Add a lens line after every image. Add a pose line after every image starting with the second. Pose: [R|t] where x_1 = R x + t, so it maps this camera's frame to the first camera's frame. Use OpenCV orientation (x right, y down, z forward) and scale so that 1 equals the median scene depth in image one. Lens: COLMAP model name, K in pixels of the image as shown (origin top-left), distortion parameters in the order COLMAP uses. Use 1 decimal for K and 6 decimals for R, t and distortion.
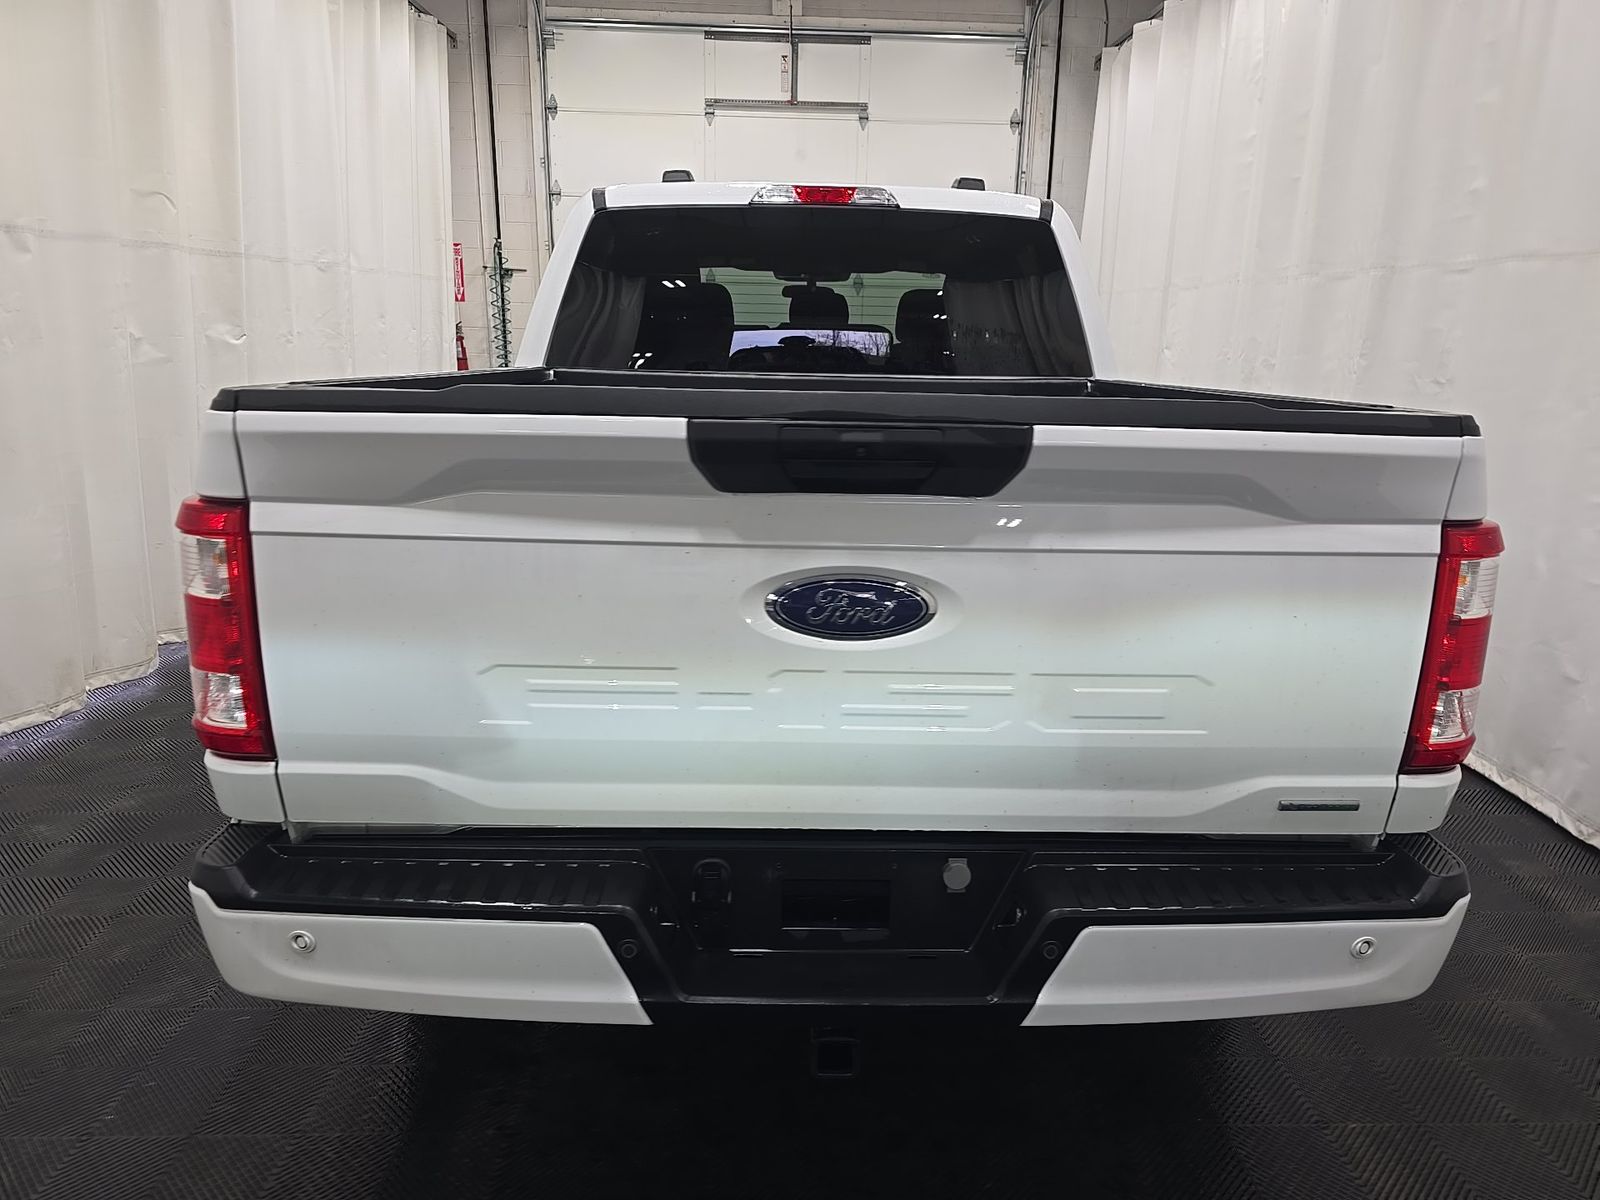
lens RADIAL K [[1079.2, 0, 821.6], [0, 1079.2, 583.6], [0, 0, 1]] dist [0.052718, -0.044155]
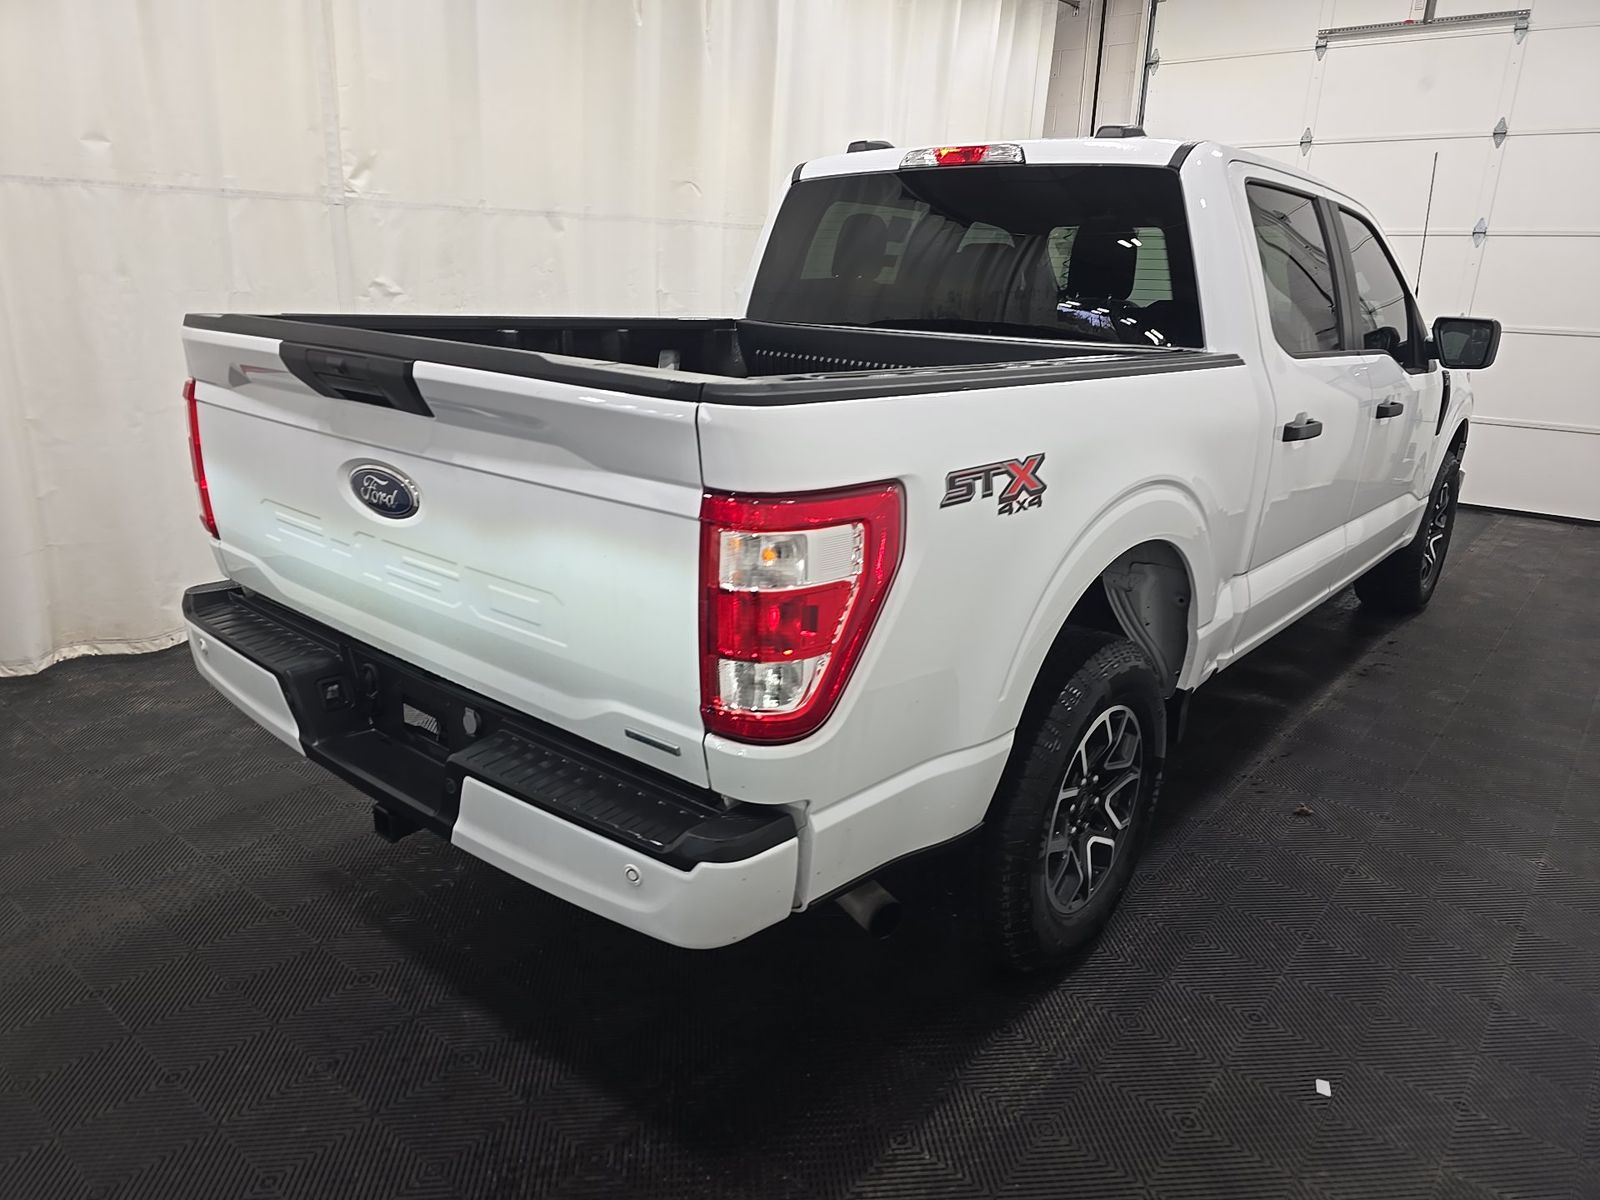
lens RADIAL K [[1068.7, 0, 800.0], [0, 1068.7, 600.0], [0, 0, 1]] dist [0.053288, -0.045316]
pose [[0.755255, 0.194658, -0.625858, 0.587543], [-0.163290, 0.980654, 0.107958, -0.034558], [0.634765, 0.020661, 0.772429, 0.134377]]
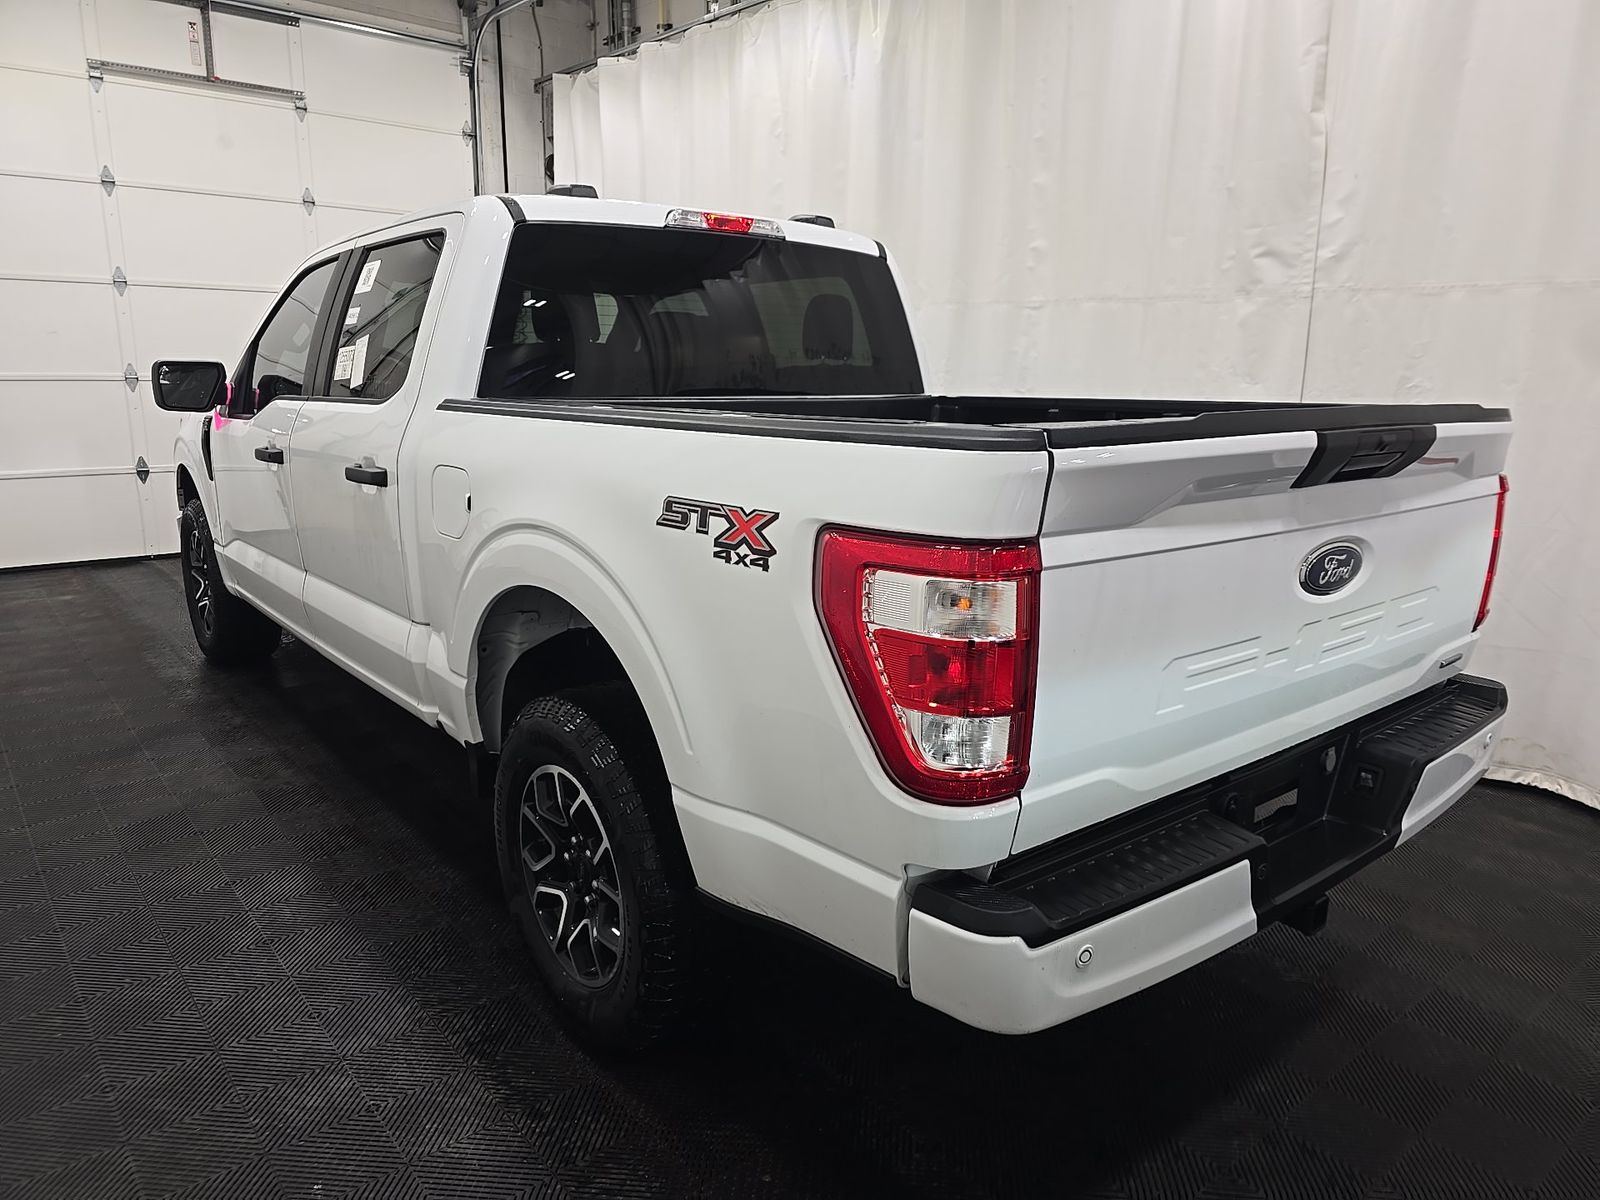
lens RADIAL K [[1079.2, 0, 821.6], [0, 1079.2, 583.6], [0, 0, 1]] dist [0.052718, -0.044155]
pose [[0.787083, -0.133206, 0.602293, -0.582409], [0.139940, 0.989506, 0.035968, -0.043974], [-0.600764, 0.055975, 0.797464, 0.143980]]
